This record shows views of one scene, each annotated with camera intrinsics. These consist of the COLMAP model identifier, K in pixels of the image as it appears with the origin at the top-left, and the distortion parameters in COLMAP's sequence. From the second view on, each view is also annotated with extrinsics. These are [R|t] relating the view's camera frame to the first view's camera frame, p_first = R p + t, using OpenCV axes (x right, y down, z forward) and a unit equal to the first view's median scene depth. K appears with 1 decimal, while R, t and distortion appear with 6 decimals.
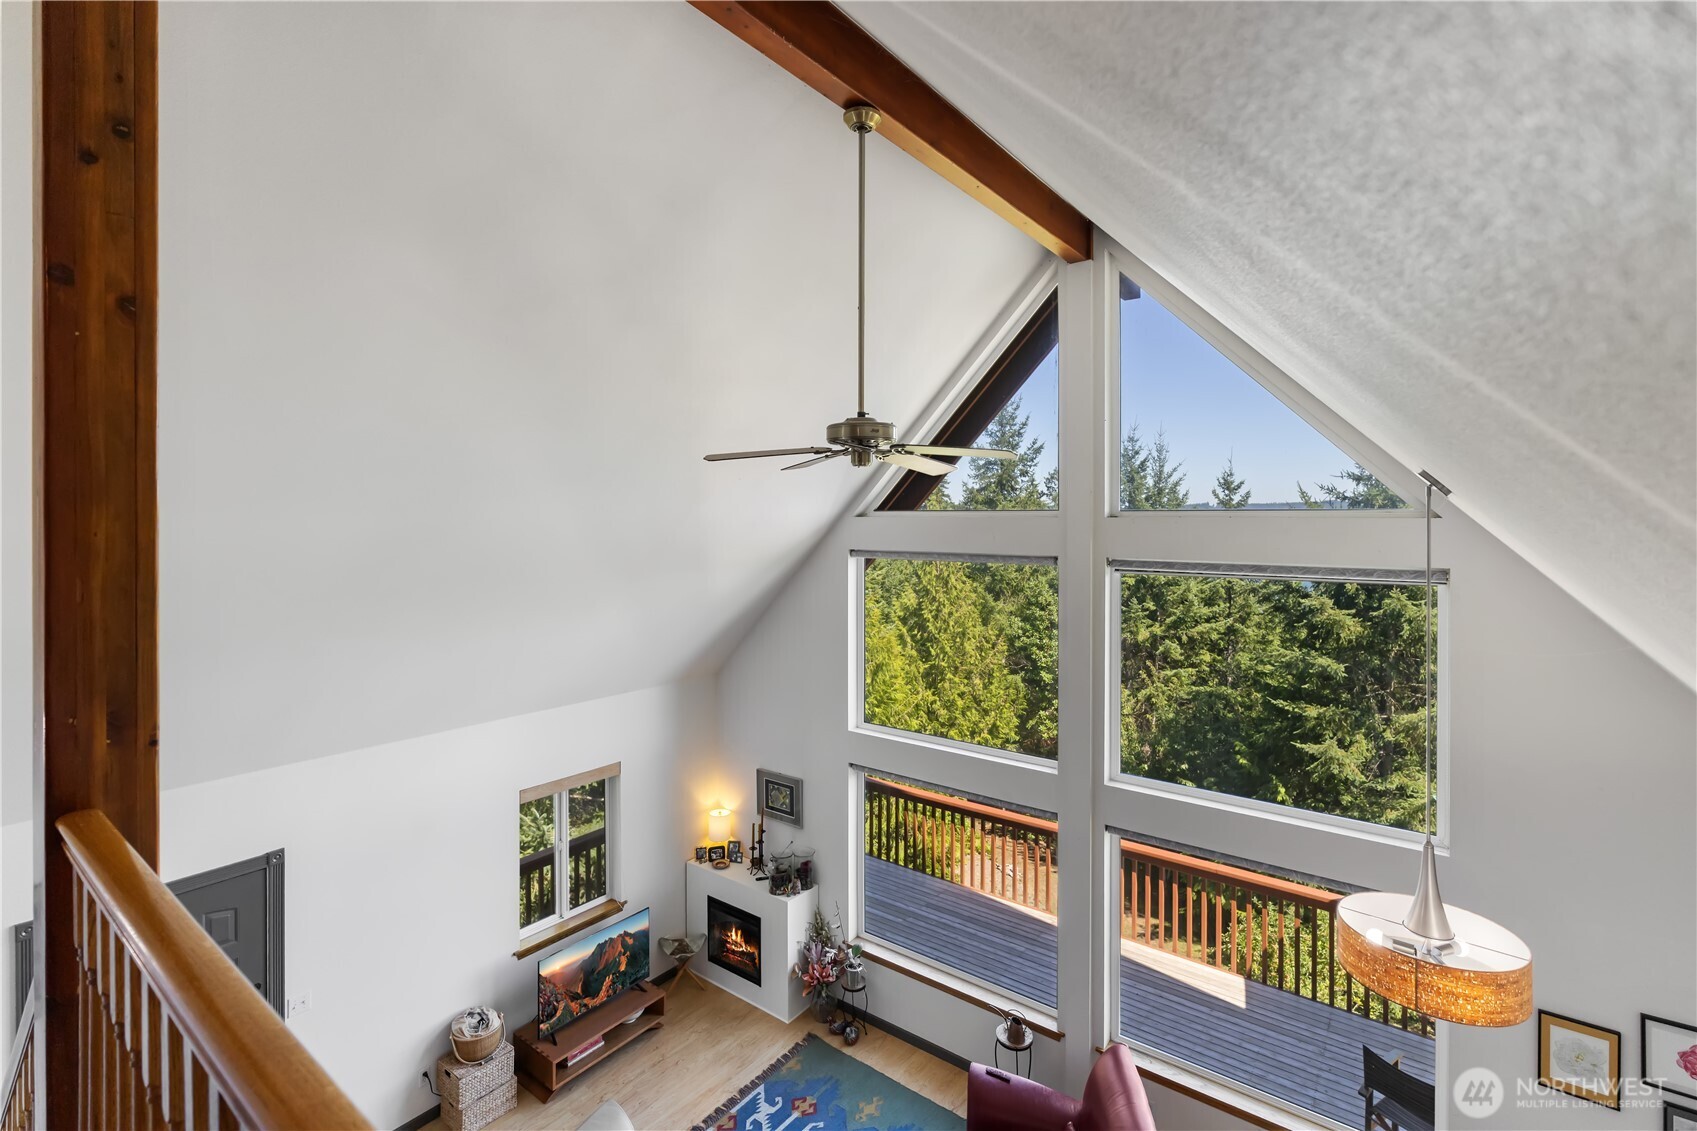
lens RADIAL K [[770.5, 0, 851.1], [0, 770.5, 524.4], [0, 0, 1]] dist [-0.003801, 0.000800]
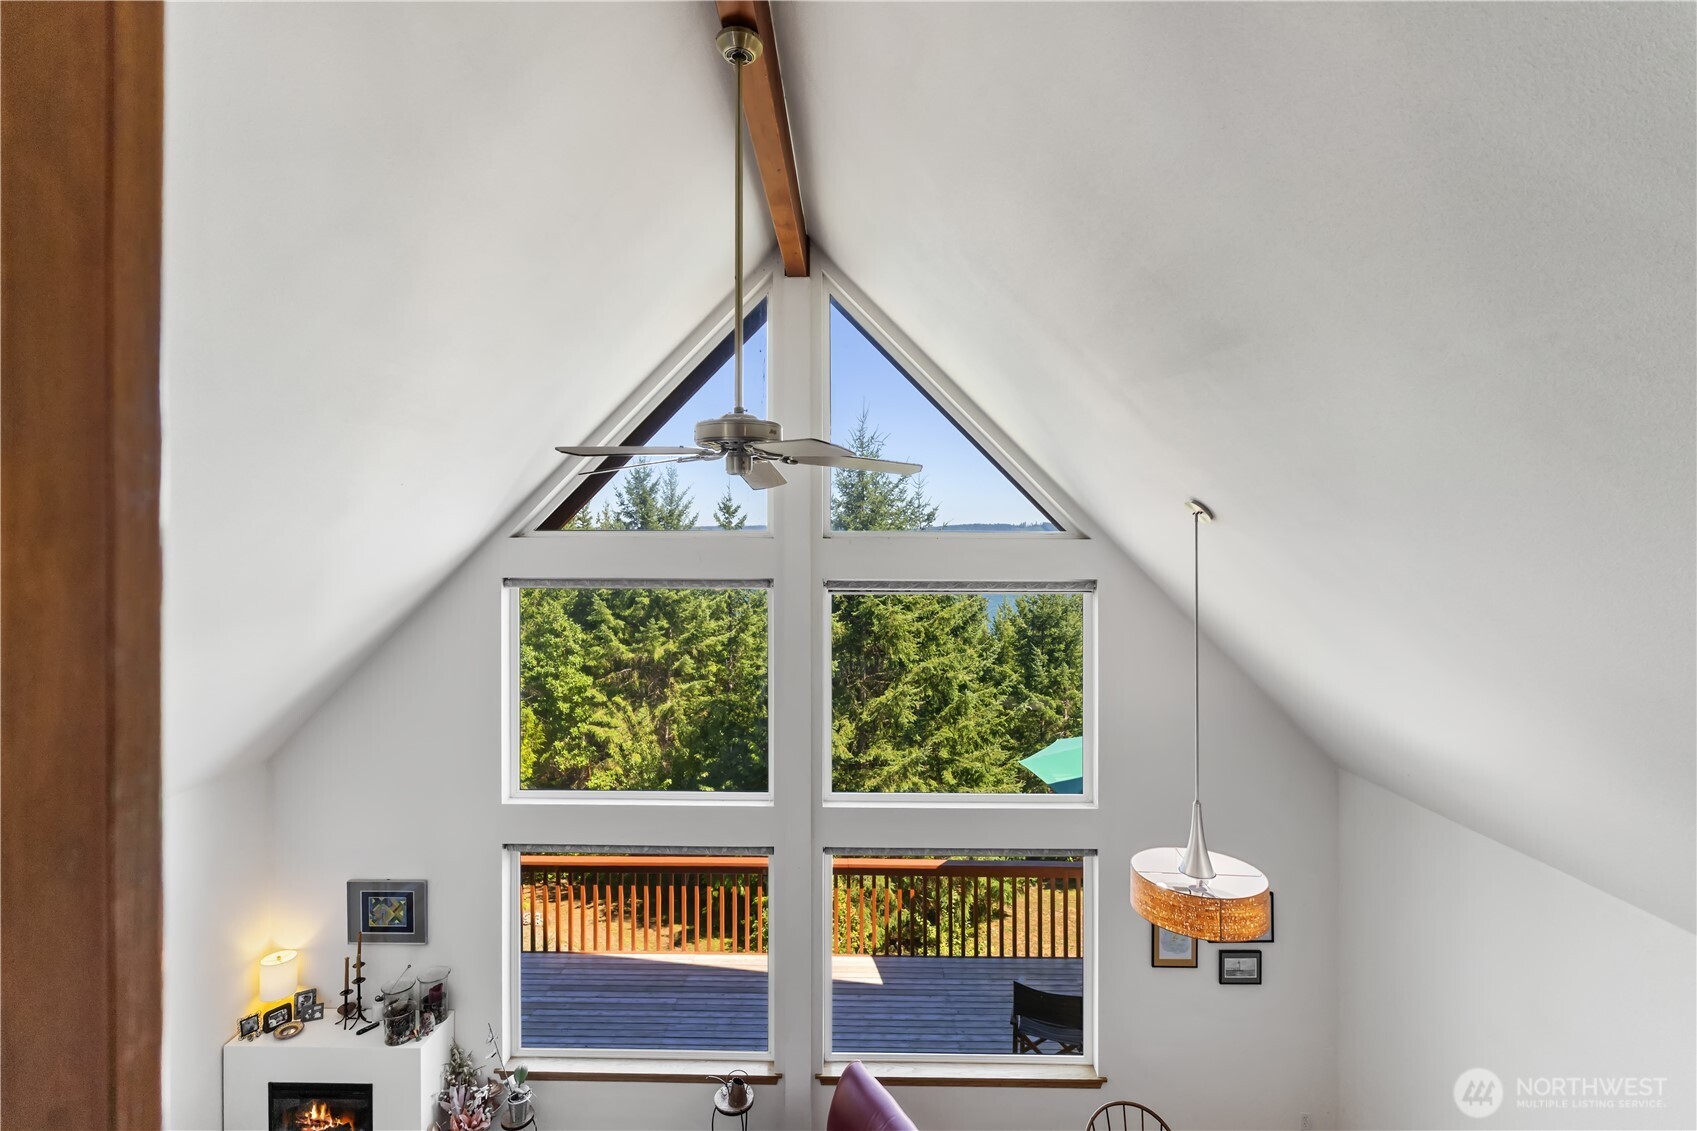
lens RADIAL K [[770.5, 0, 845.6], [0, 770.5, 541.0], [0, 0, 1]] dist [-0.003801, 0.000800]
pose [[0.805449, 0.000475, 0.592665, -0.185833], [0.002554, 0.999988, -0.004272, -0.001777], [-0.592659, 0.004954, 0.805438, 0.138531]]
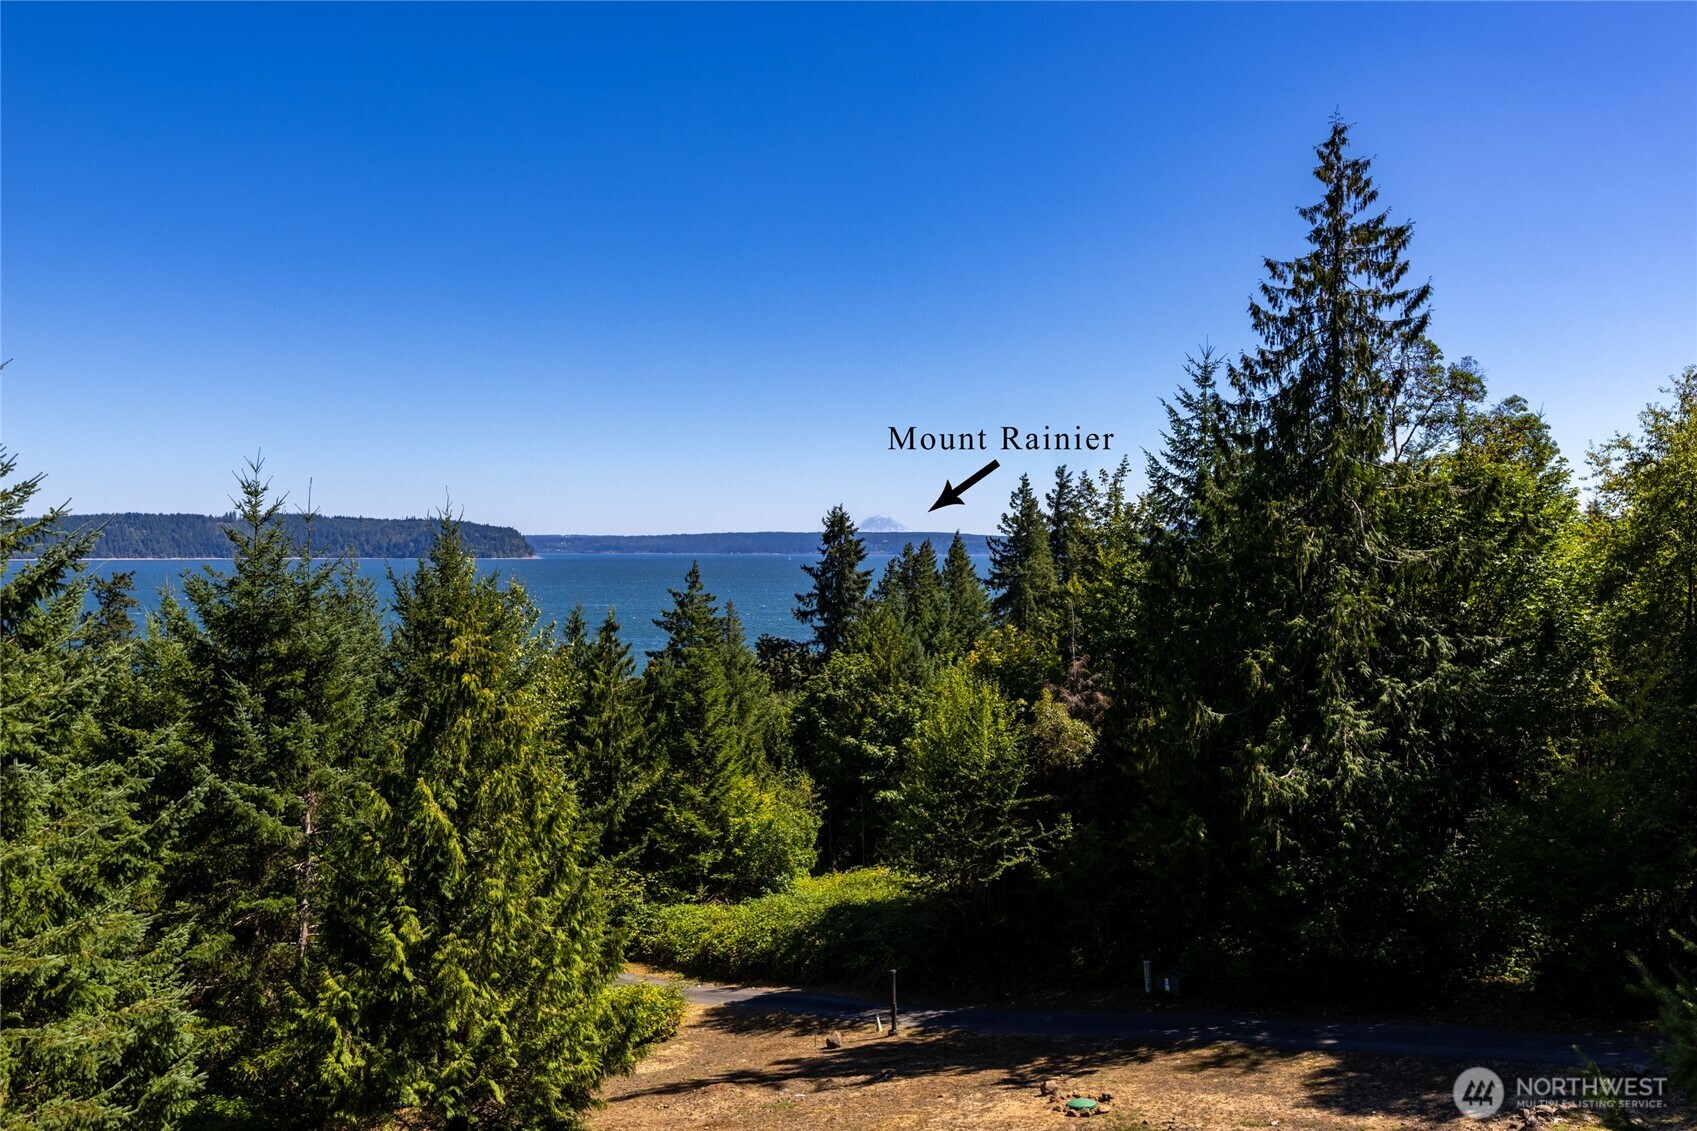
lens RADIAL K [[1345.4, 0, 854.1], [0, 1345.4, 563.0], [0, 0, 1]] dist [0.033125, -0.011057]
pose [[0.272644, -0.012526, 0.962033, 0.784823], [0.002215, 0.999921, 0.012392, 0.410672], [-0.962112, -0.001248, 0.272650, 0.866623]]
